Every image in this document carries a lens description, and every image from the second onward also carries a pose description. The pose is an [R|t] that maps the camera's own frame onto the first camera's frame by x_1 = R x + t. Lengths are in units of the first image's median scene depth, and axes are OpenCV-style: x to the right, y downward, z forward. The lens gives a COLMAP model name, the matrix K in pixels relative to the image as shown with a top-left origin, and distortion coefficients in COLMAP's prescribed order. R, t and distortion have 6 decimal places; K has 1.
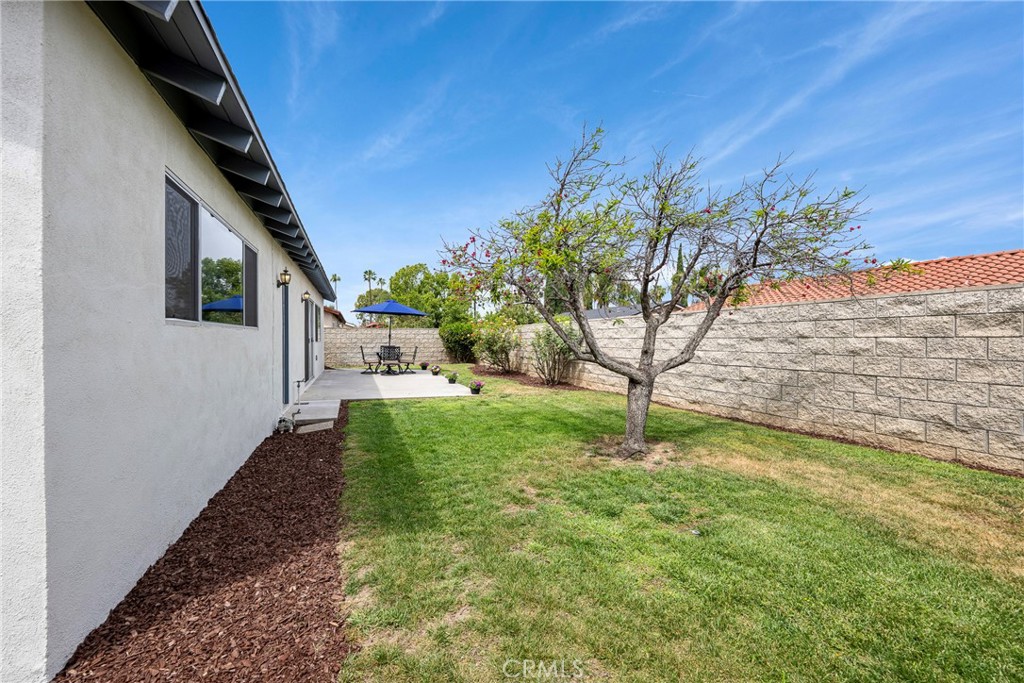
lens RADIAL K [[406.6, 0, 512.0], [0, 406.6, 341.5], [0, 0, 1]] dist [0.008241, 0.000181]
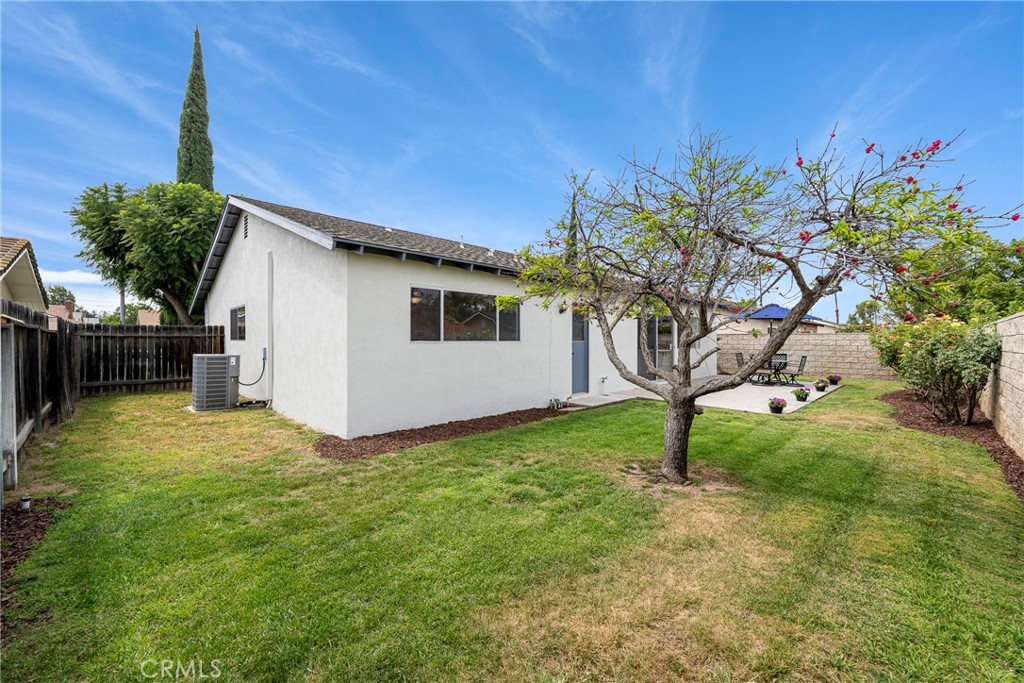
lens RADIAL K [[406.6, 0, 512.0], [0, 406.6, 341.5], [0, 0, 1]] dist [0.008241, 0.000181]
pose [[0.364021, -0.014152, -0.931283, 1.276427], [-0.002948, 0.999862, -0.016346, -0.007910], [0.931386, 0.008696, 0.363929, 0.450761]]
